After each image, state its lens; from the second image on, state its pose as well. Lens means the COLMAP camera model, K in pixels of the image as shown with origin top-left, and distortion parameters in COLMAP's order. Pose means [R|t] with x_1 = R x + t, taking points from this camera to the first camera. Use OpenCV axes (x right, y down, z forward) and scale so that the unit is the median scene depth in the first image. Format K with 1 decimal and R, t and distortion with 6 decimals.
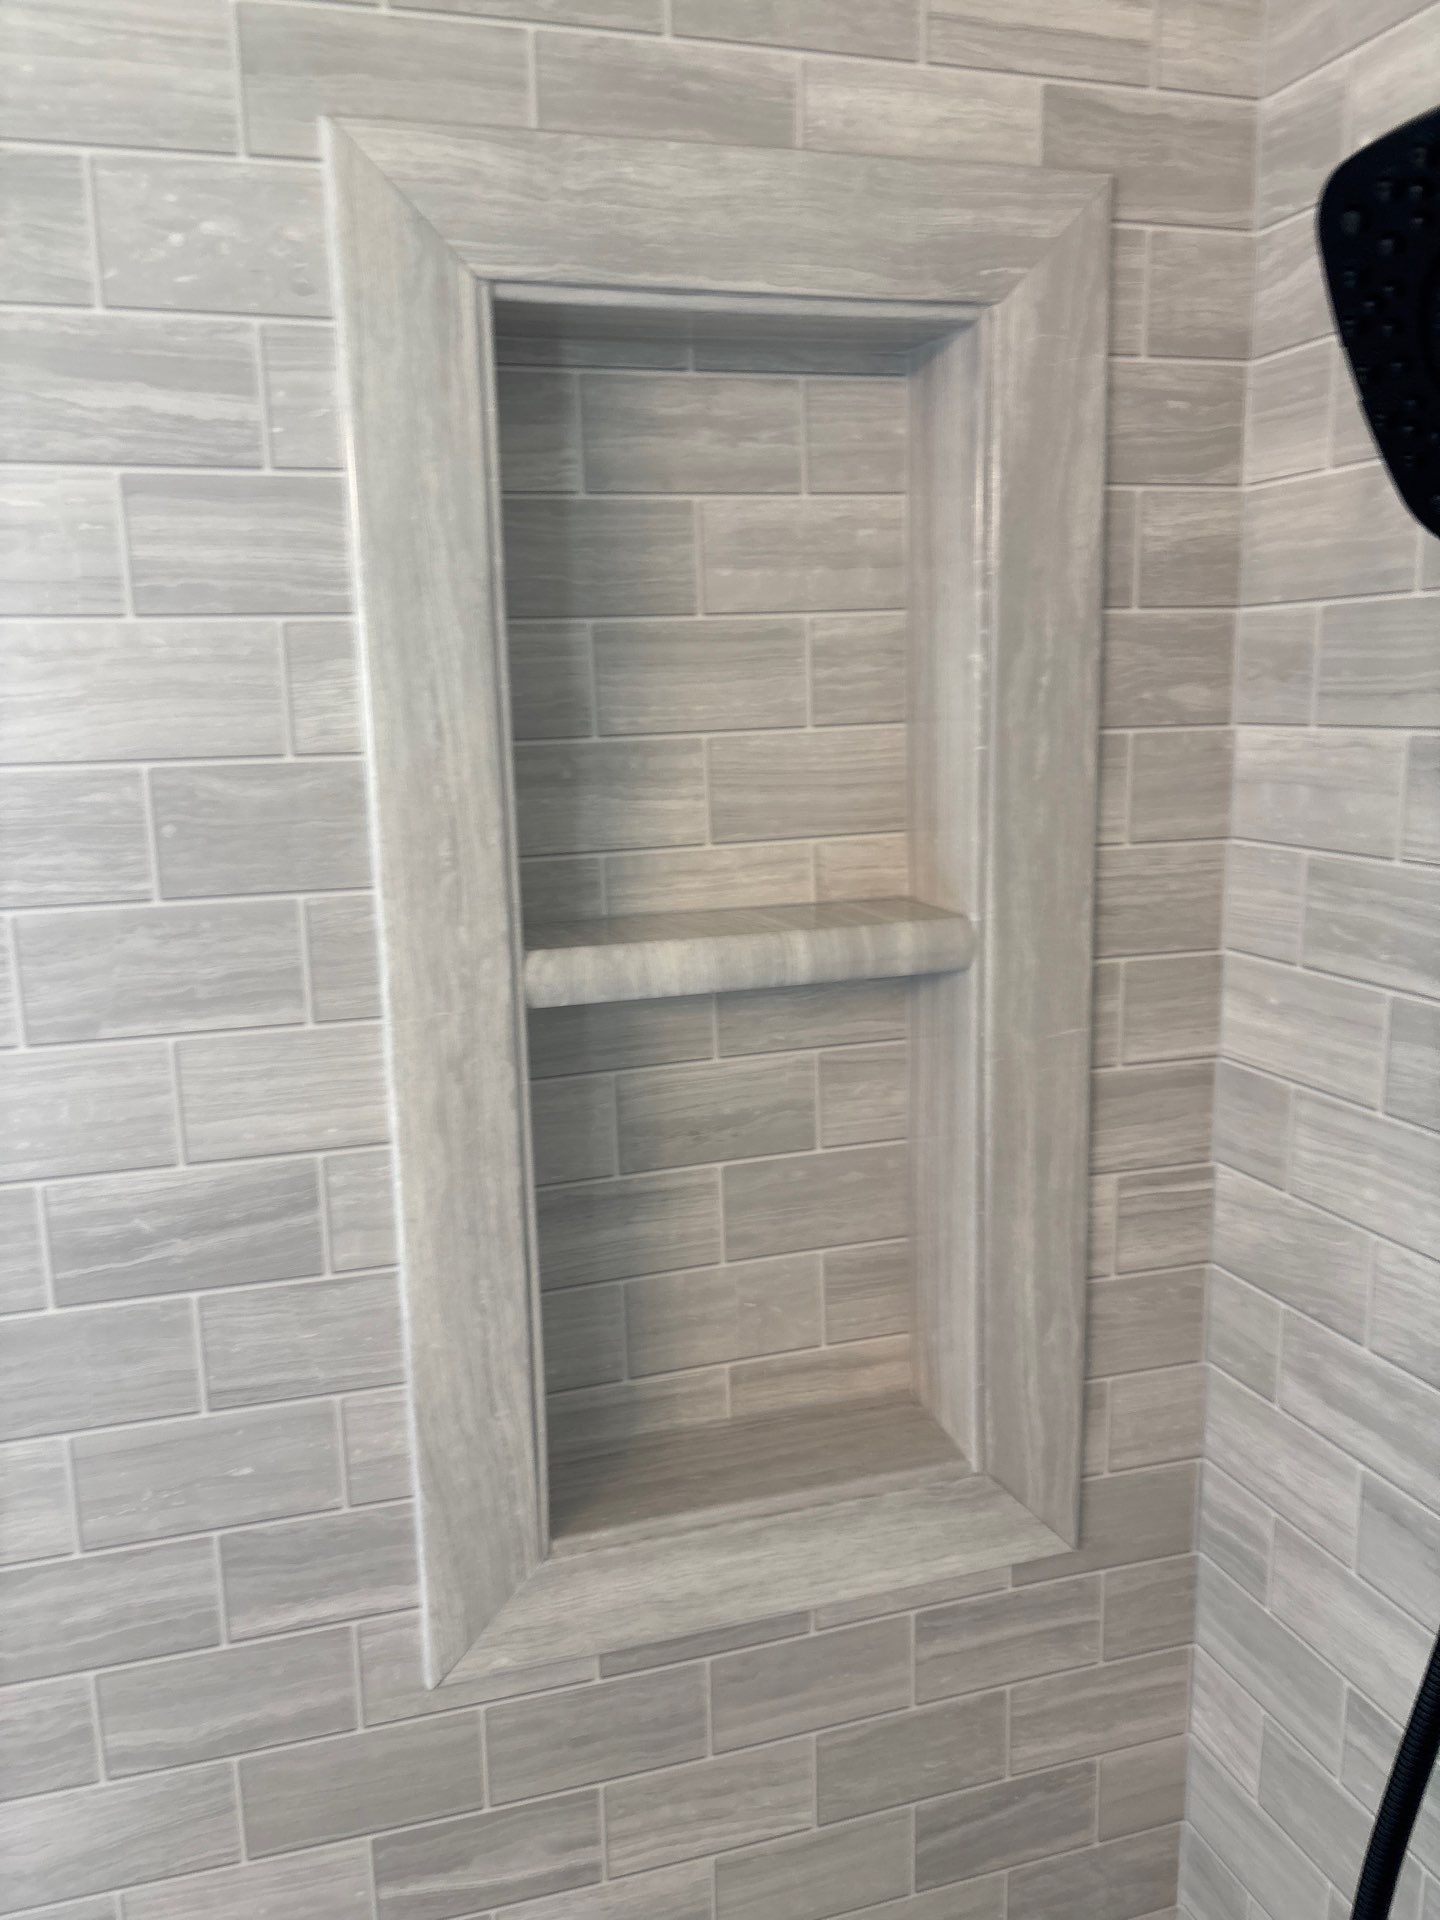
lens RADIAL K [[1481.5, 0, 706.7], [0, 1481.5, 972.3], [0, 0, 1]] dist [0.047902, -0.055266]
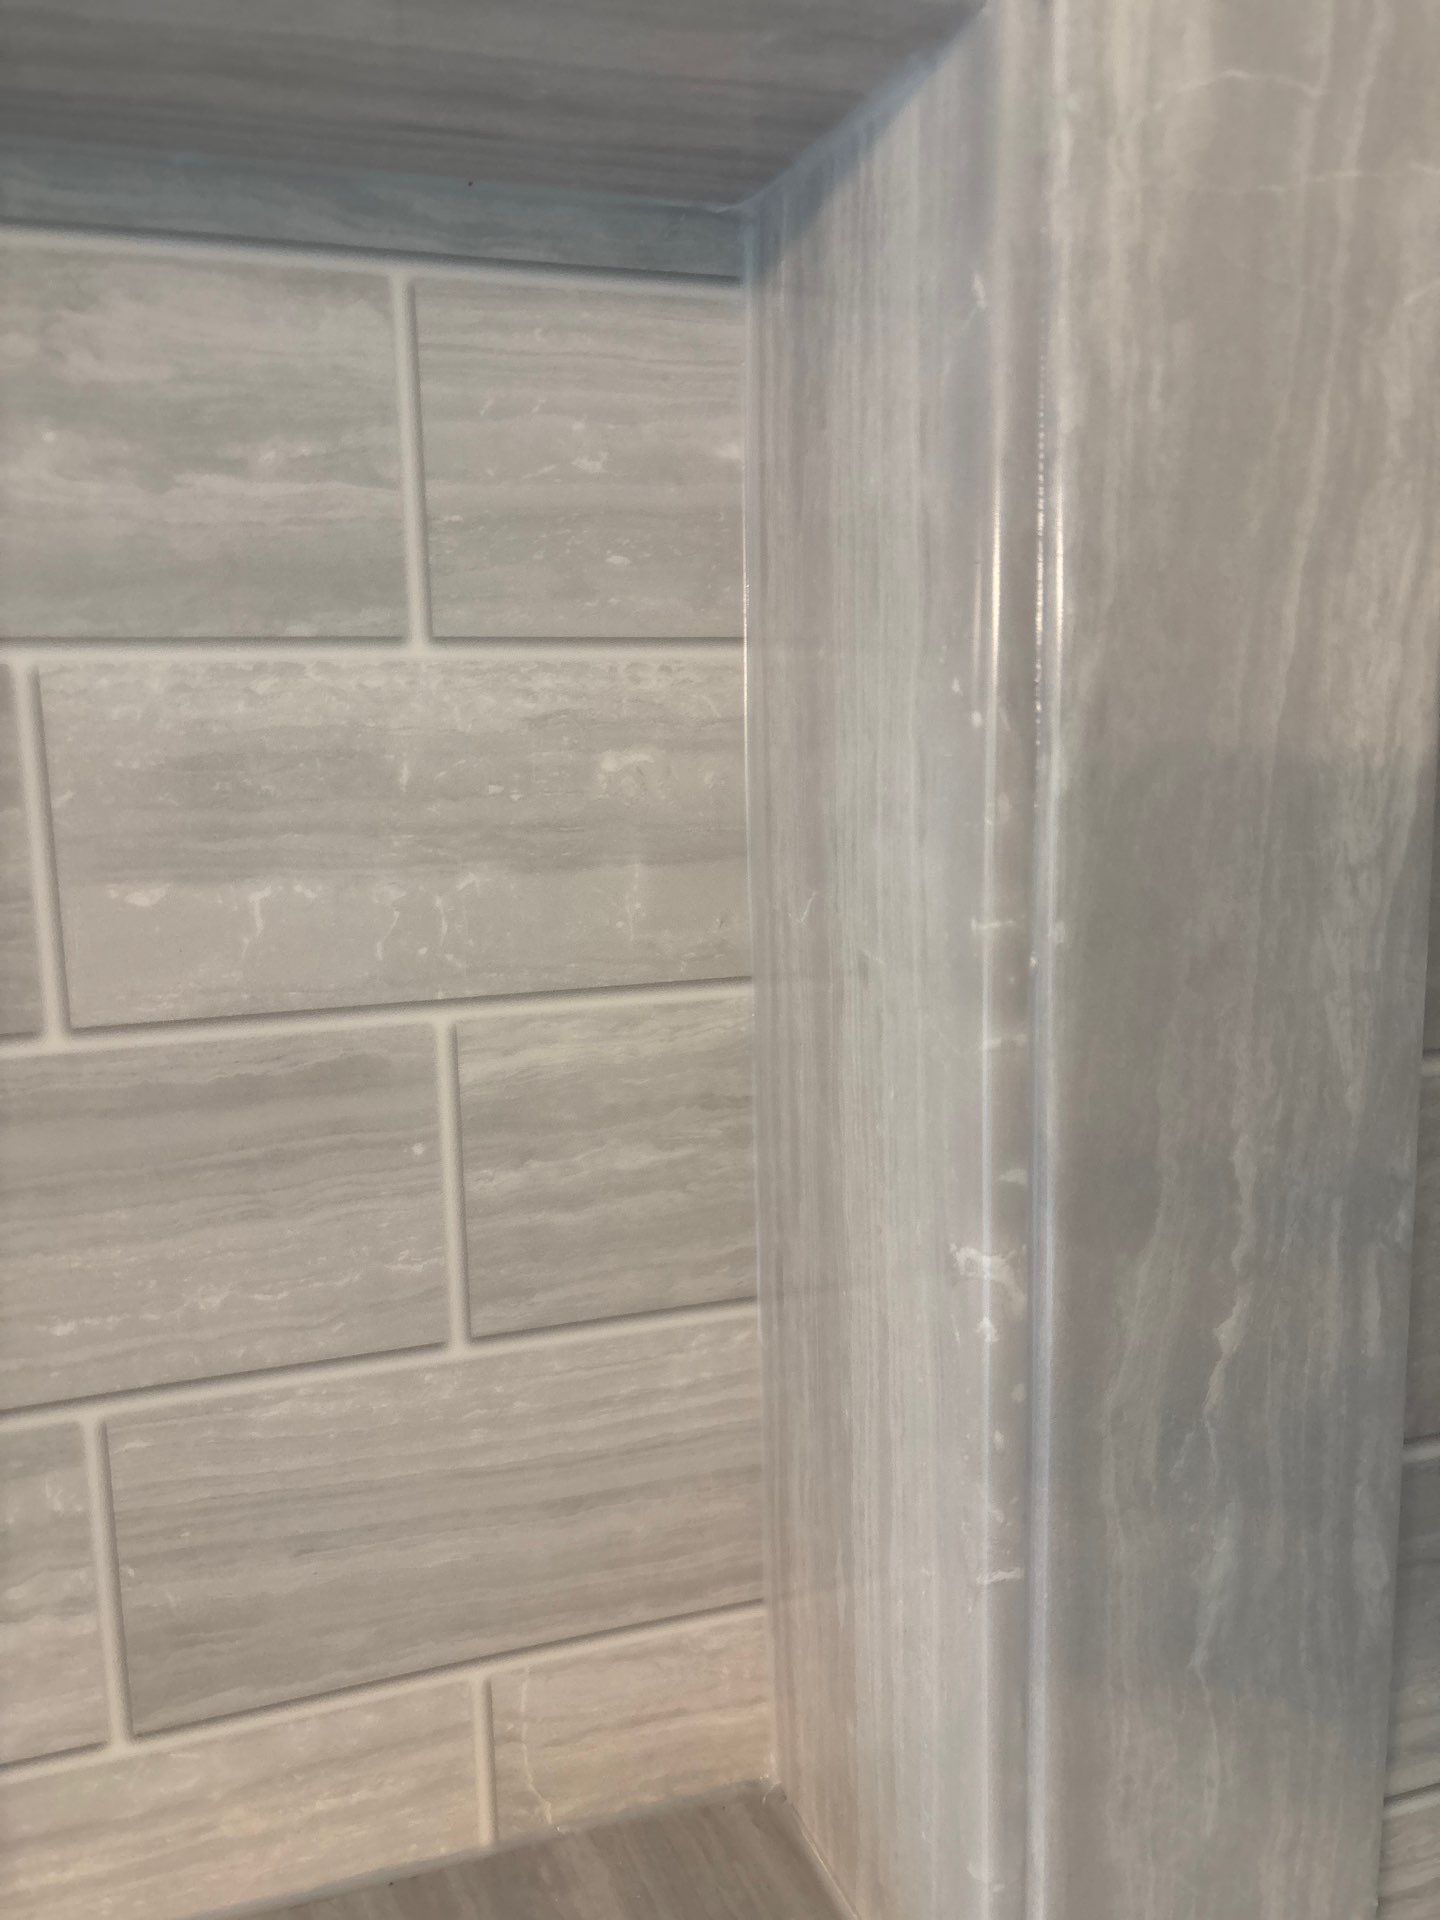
lens RADIAL K [[1465.0, 0, 711.7], [0, 1465.0, 951.6], [0, 0, 1]] dist [0.045671, -0.063718]
pose [[0.999497, 0.003250, 0.031557, 0.118568], [-0.001607, 0.998649, -0.051942, -0.243565], [-0.031683, 0.051865, 0.998151, 0.702205]]
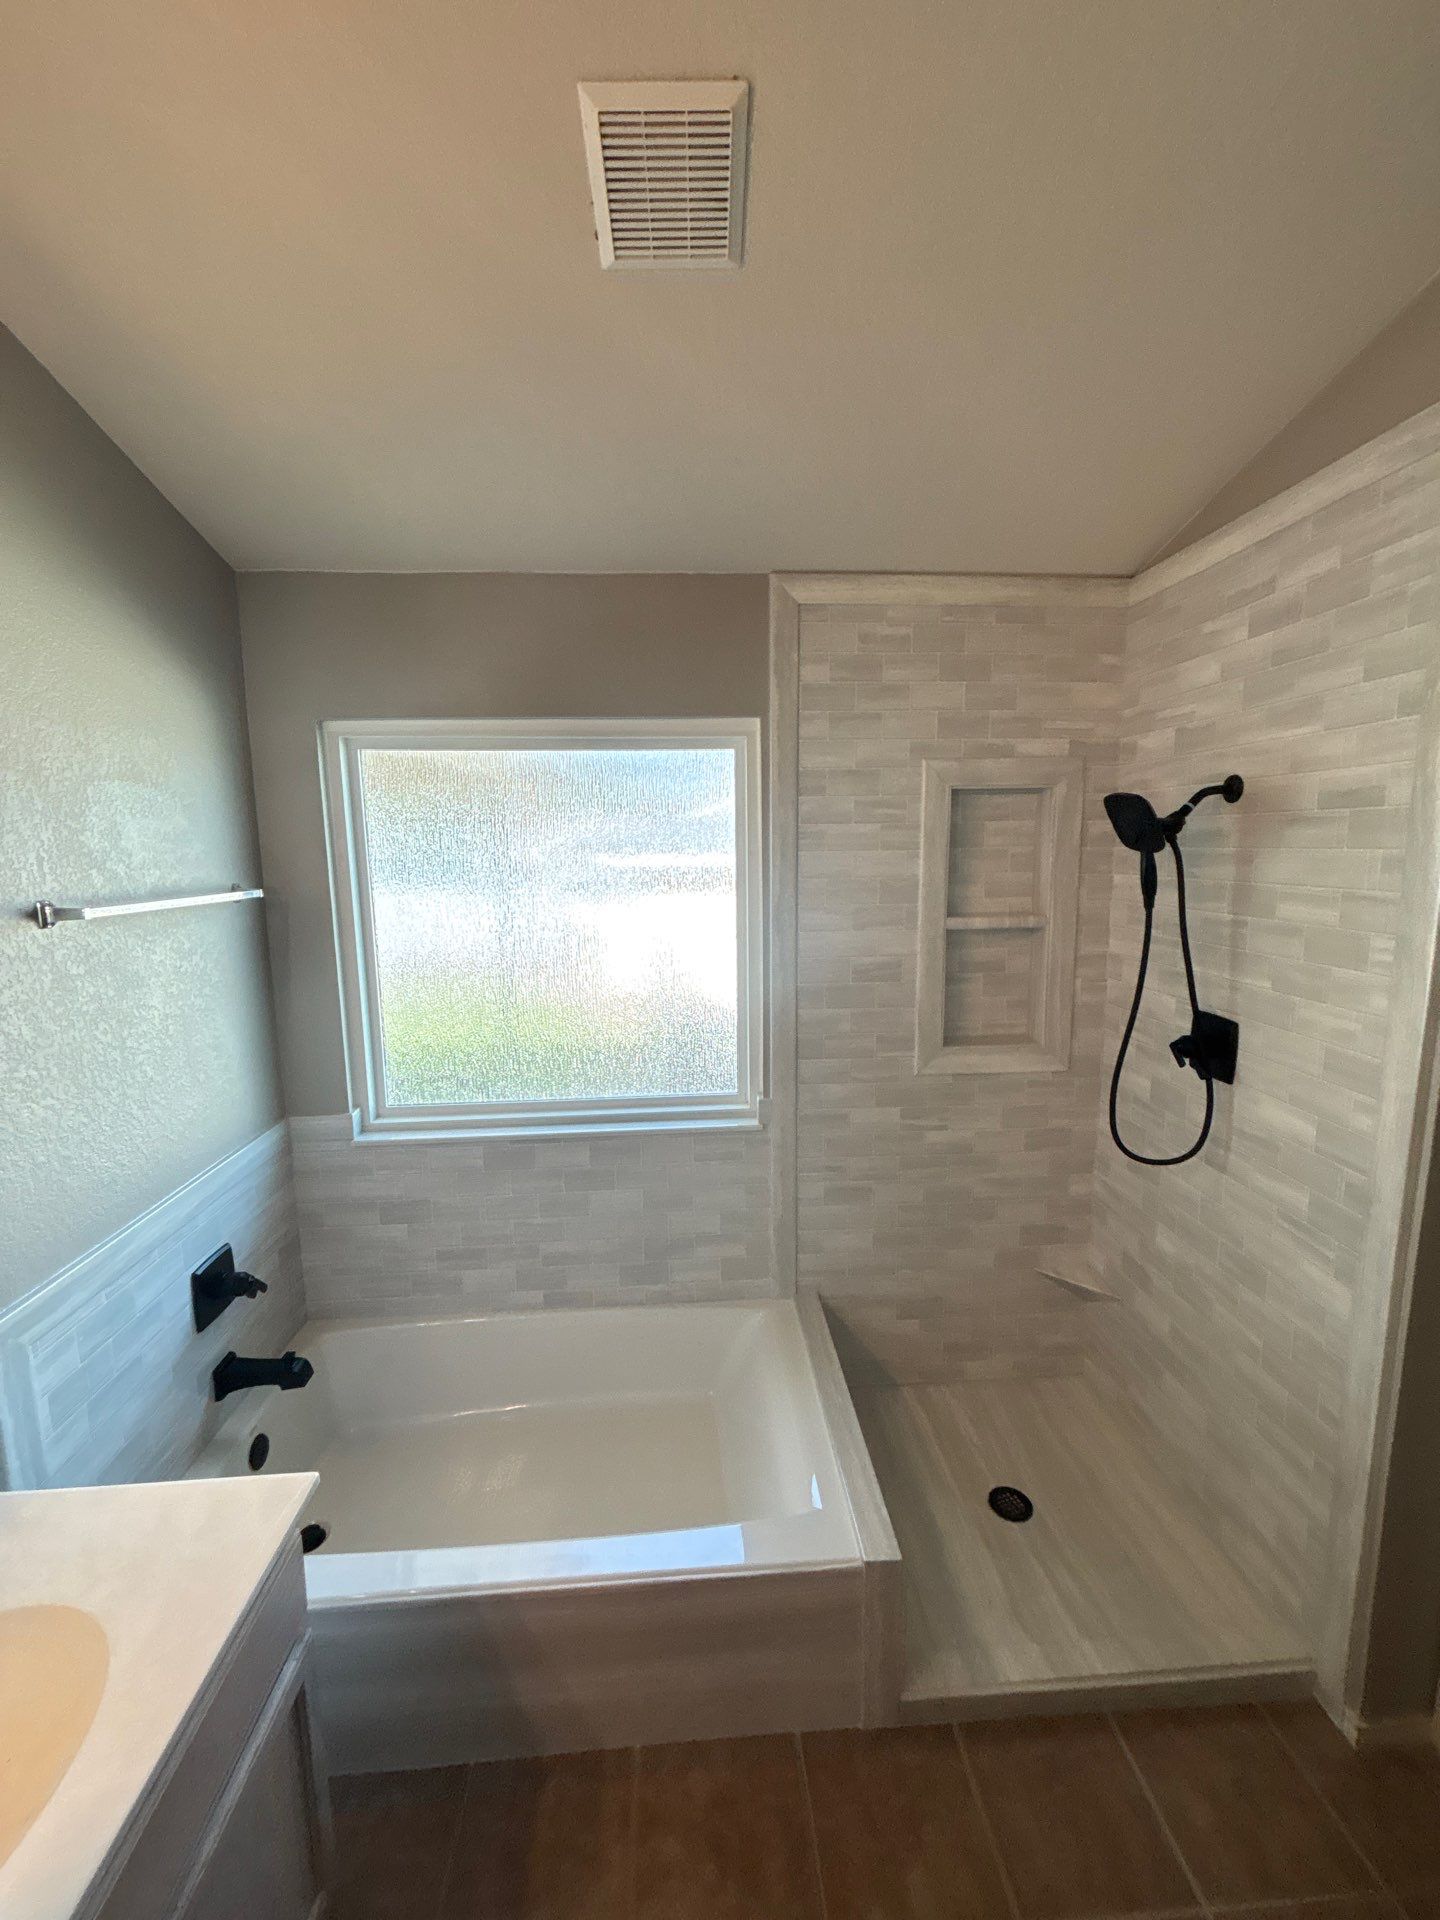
lens RADIAL K [[781.2, 0, 720.0], [0, 781.2, 960.0], [0, 0, 1]] dist [0.011525, -0.000579]
pose [[0.972963, 0.045740, -0.226385, -0.235379], [-0.054507, 0.997980, -0.032623, 0.223910], [0.224436, 0.044081, 0.973491, -1.482058]]
